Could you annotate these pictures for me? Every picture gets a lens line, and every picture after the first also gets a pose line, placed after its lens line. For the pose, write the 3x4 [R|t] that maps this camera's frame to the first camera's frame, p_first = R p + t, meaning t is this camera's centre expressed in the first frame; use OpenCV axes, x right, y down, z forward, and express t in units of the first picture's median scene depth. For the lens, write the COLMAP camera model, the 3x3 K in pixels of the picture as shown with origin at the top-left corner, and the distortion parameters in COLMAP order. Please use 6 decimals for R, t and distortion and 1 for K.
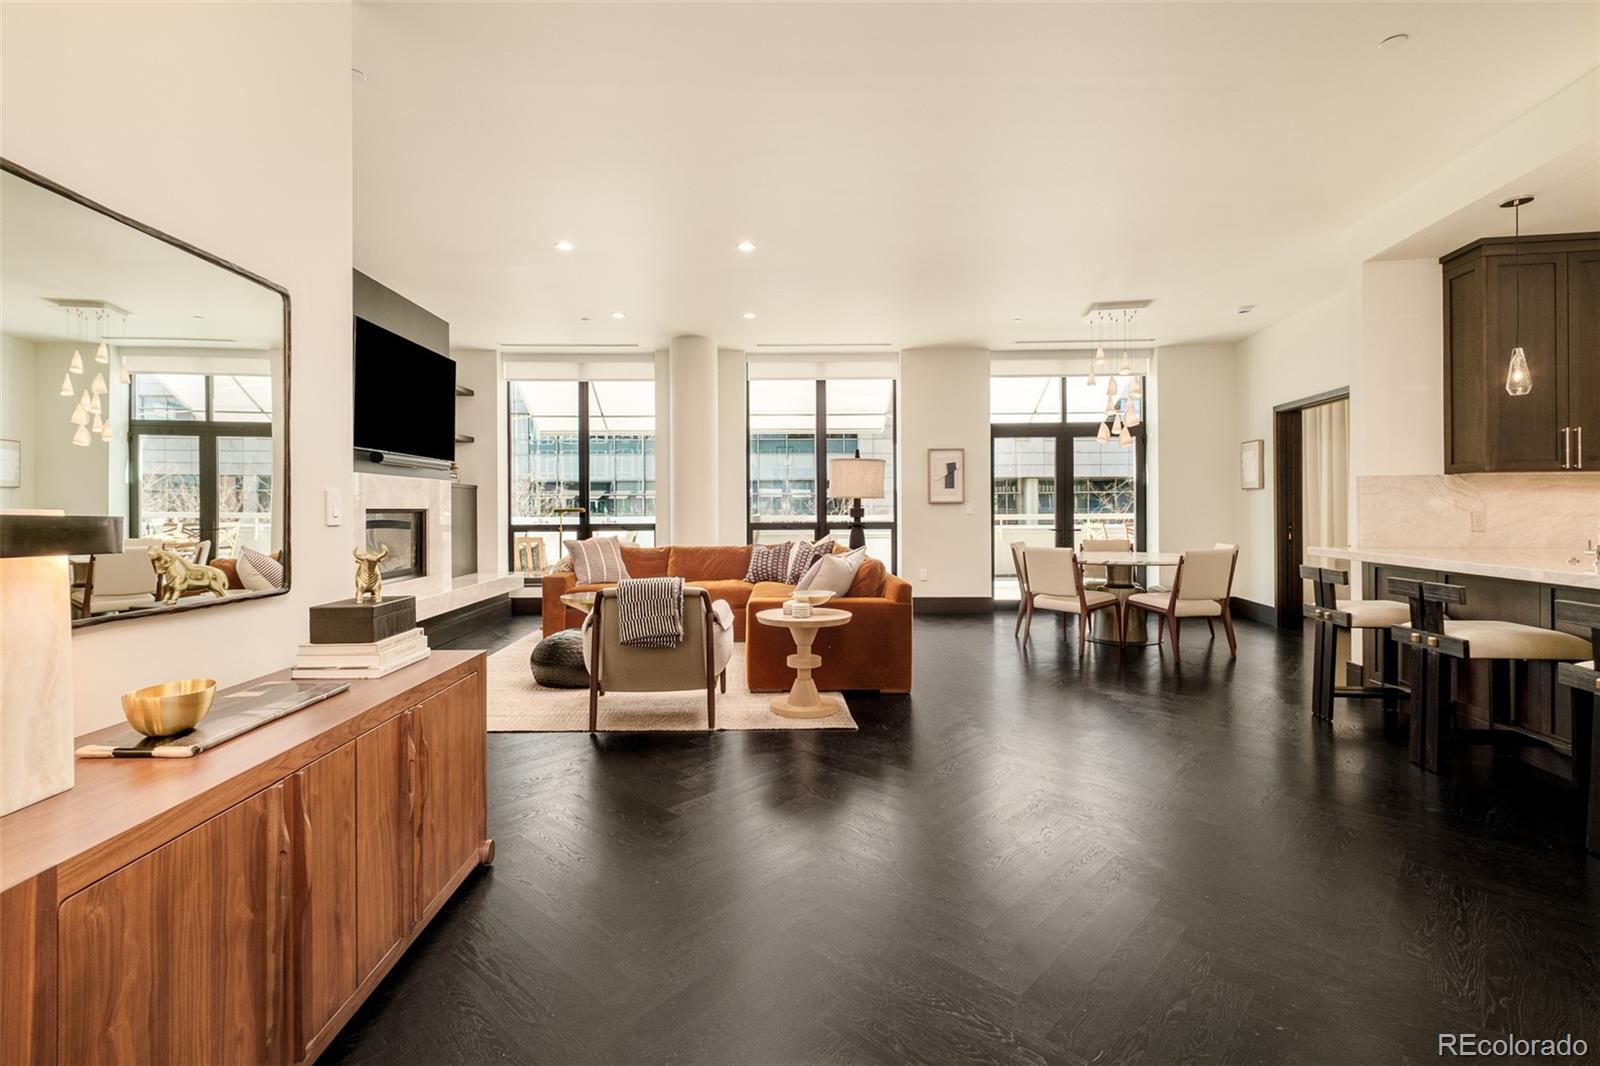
lens RADIAL K [[747.2, 0, 787.6], [0, 747.2, 508.0], [0, 0, 1]] dist [-0.002393, -0.000079]
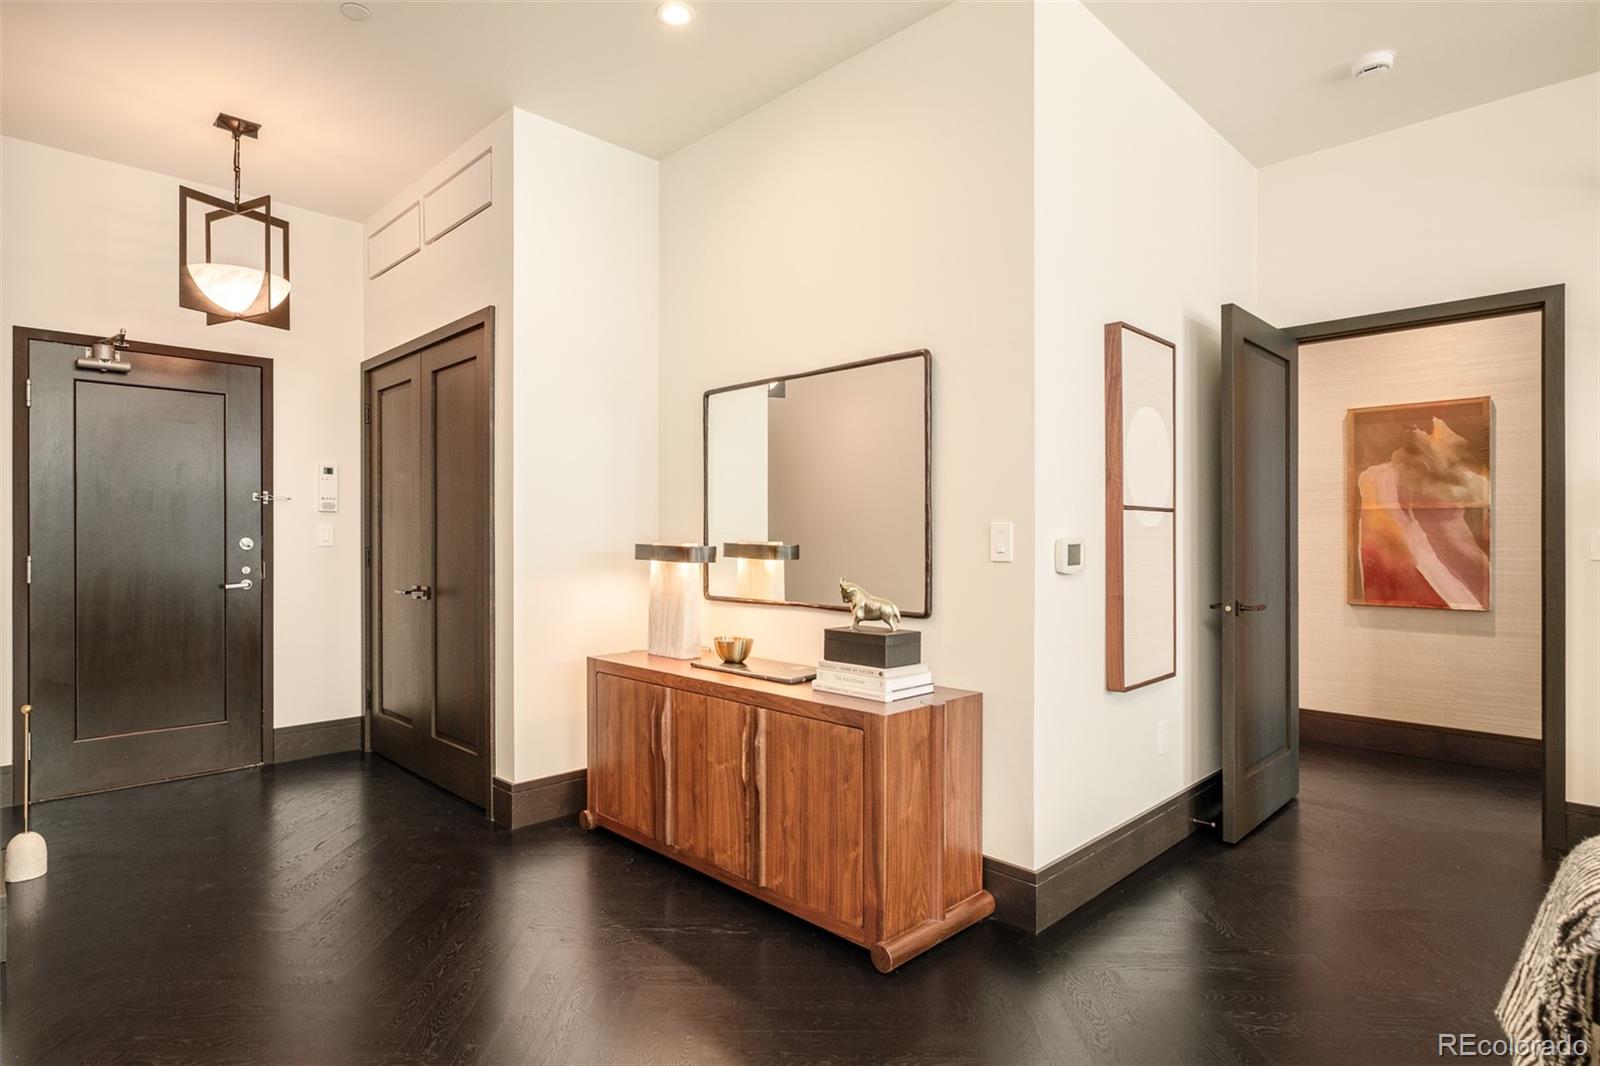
lens RADIAL K [[845.1, 0, 798.1], [0, 845.1, 537.8], [0, 0, 1]] dist [-0.000086, 0.000175]
pose [[-0.728133, 0.006042, -0.685410, 0.095731], [0.004715, 0.999982, 0.003806, -0.003706], [0.685420, -0.000461, -0.728148, 0.491764]]
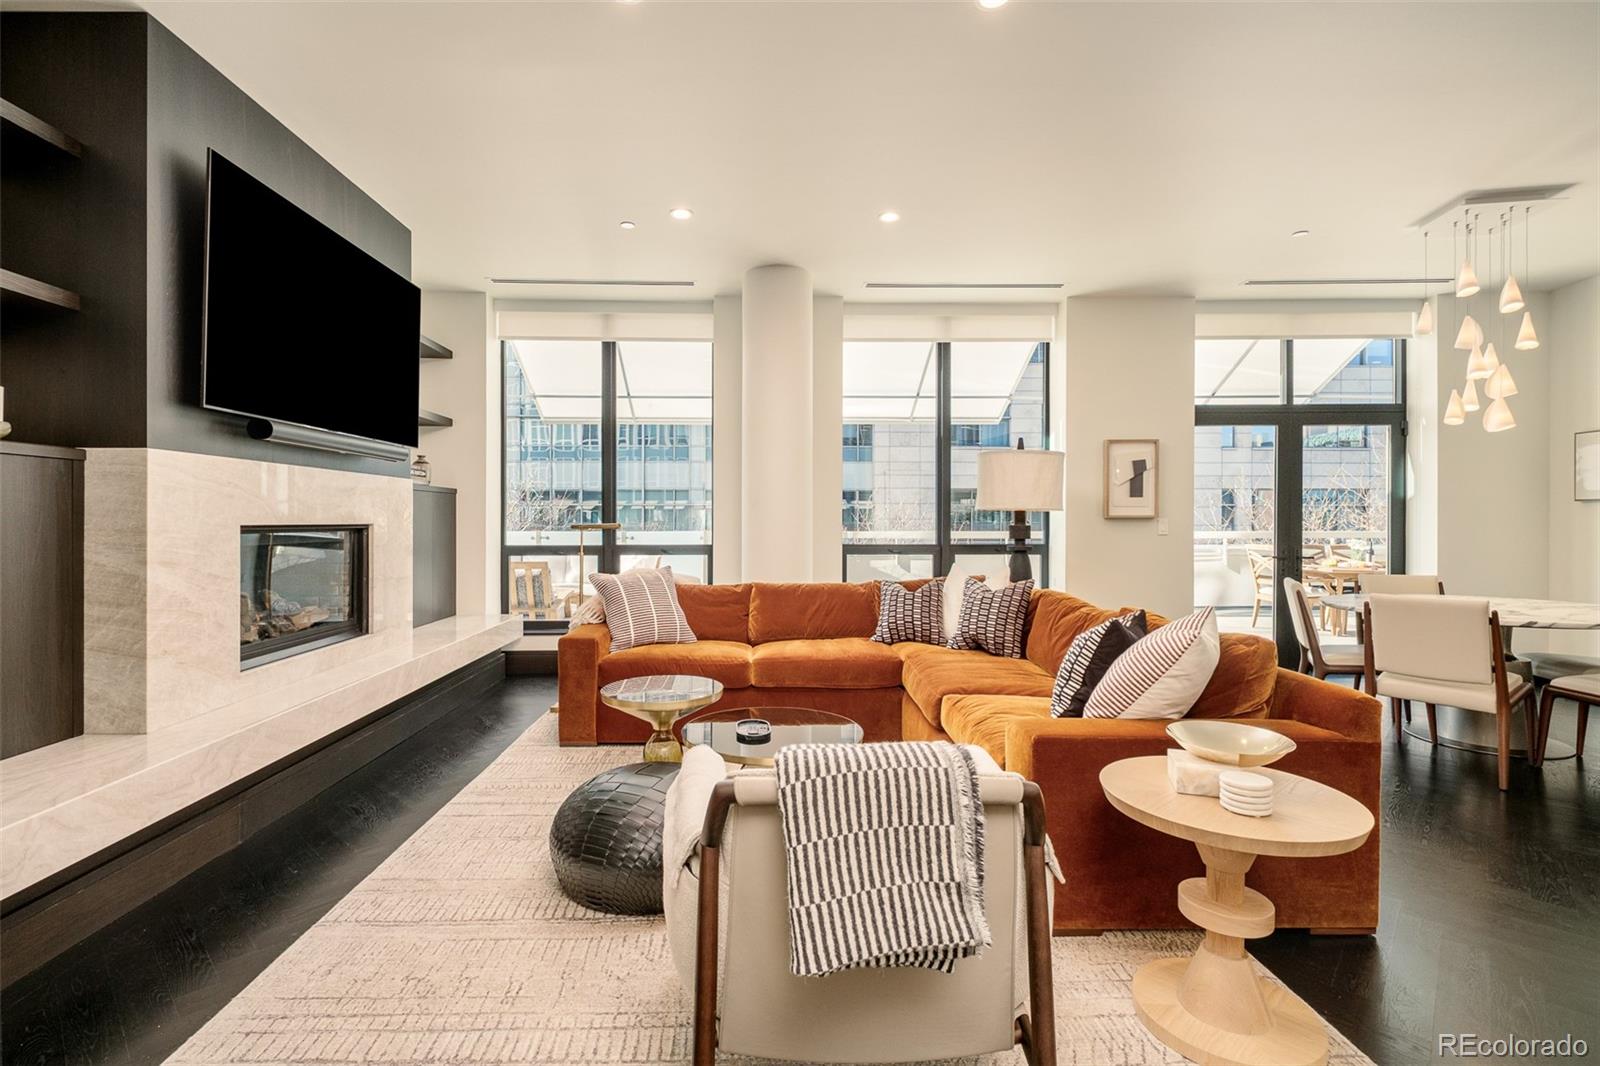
lens RADIAL K [[746.2, 0, 774.6], [0, 746.2, 522.1], [0, 0, 1]] dist [0.001327, 0.000519]
pose [[0.999981, 0.005558, -0.002842, -0.120451], [-0.005548, 0.999978, 0.003720, -0.003716], [0.002863, -0.003704, 0.999989, 0.314238]]
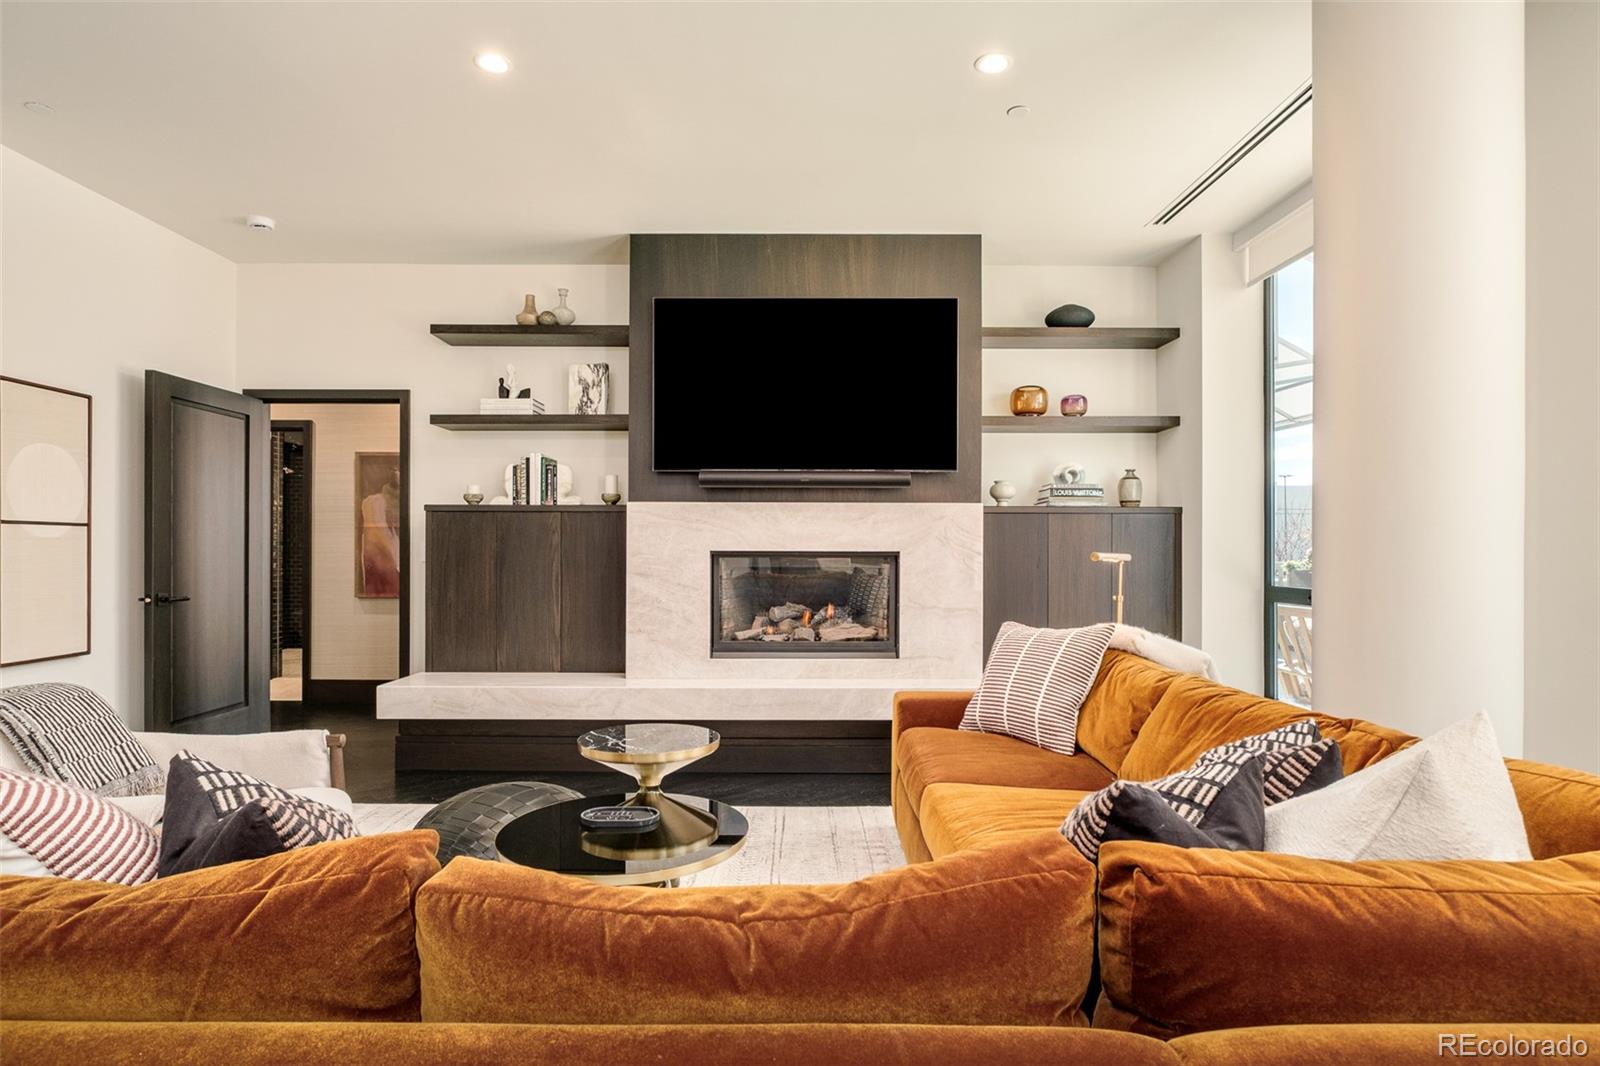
lens RADIAL K [[843.9, 0, 801.1], [0, 843.9, 547.1], [0, 0, 1]] dist [-0.010983, -0.000105]
pose [[-0.023231, 0.001785, -0.999729, 0.188260], [-0.002228, 0.999996, 0.001837, -0.002714], [0.999728, 0.002270, -0.023227, 0.762065]]
